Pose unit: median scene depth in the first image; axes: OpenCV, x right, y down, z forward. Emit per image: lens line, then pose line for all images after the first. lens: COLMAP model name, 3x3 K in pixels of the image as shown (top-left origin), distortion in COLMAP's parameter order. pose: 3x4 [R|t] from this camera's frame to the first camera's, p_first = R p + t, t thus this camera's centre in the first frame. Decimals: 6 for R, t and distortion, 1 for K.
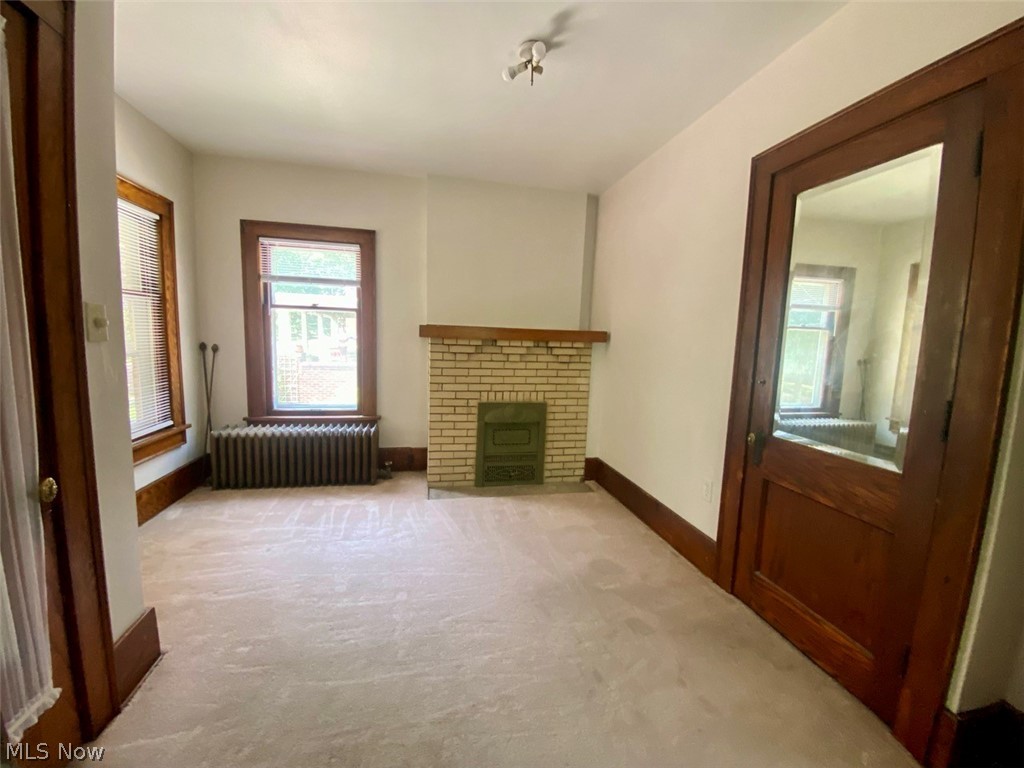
lens RADIAL K [[409.3, 0, 512.0], [0, 409.3, 384.0], [0, 0, 1]] dist [0.001363, -0.009183]
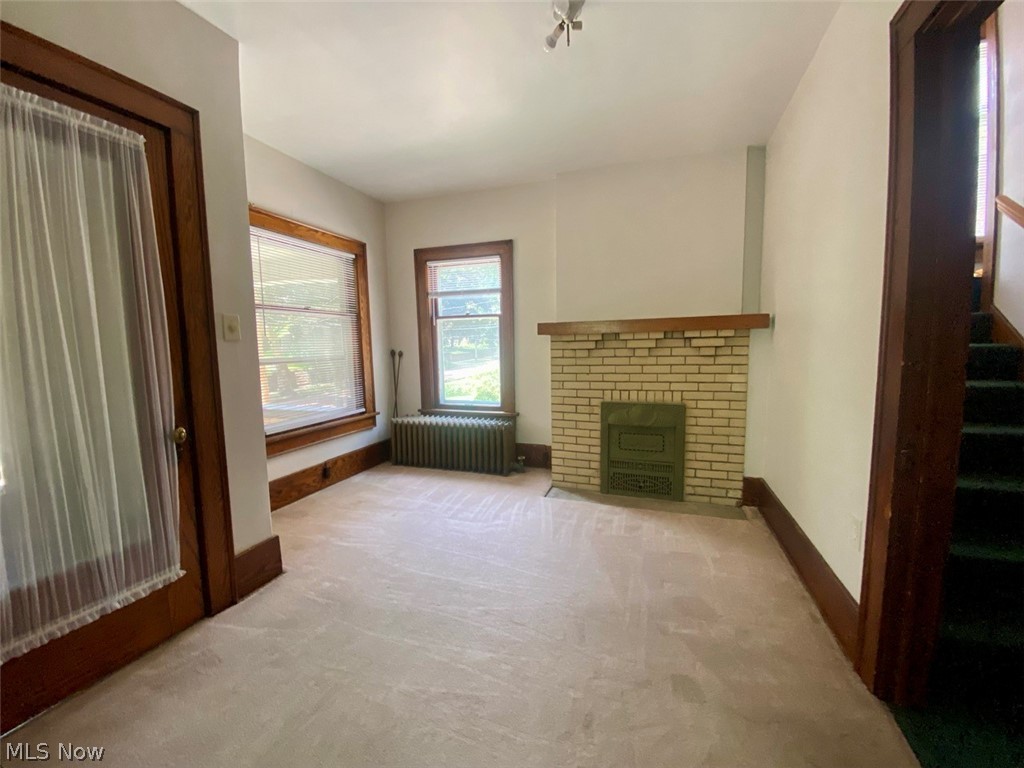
lens RADIAL K [[412.3, 0, 517.3], [0, 412.3, 382.8], [0, 0, 1]] dist [0.023853, -0.000179]
pose [[0.849637, -0.000268, -0.527368, 0.251319], [-0.012845, 0.999693, -0.021203, 0.024685], [0.527212, 0.024789, 0.849372, 0.097900]]
